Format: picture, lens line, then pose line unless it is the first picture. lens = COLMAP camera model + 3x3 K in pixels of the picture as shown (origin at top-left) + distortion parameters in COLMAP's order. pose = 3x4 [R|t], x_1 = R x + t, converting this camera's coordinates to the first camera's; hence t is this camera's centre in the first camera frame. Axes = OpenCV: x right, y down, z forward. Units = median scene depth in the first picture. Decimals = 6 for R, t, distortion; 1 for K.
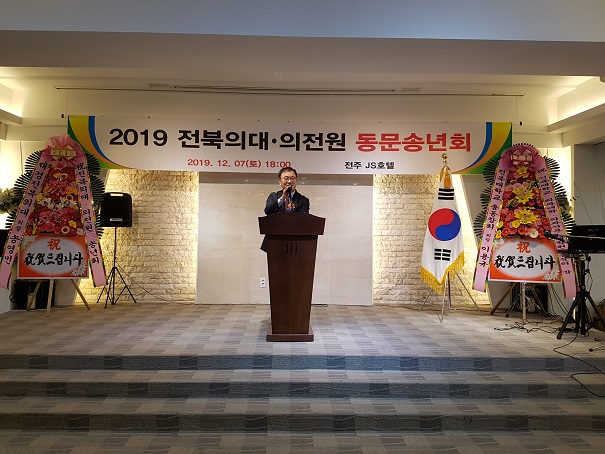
lens RADIAL K [[456.8, 0, 300.9], [0, 456.8, 213.8], [0, 0, 1]] dist [0.253756, -0.533106]
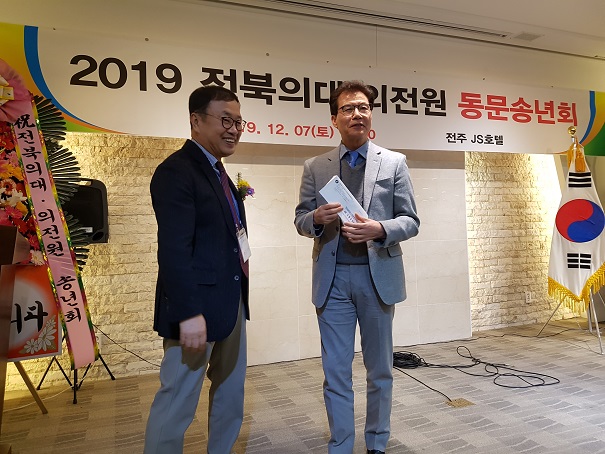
lens RADIAL K [[459.4, 0, 291.4], [0, 459.4, 215.8], [0, 0, 1]] dist [0.125183, -0.199289]
pose [[0.938618, -0.025975, 0.343978, -0.358735], [0.026048, 0.999651, 0.004409, 0.000504], [-0.343972, 0.004822, 0.938967, 0.433121]]
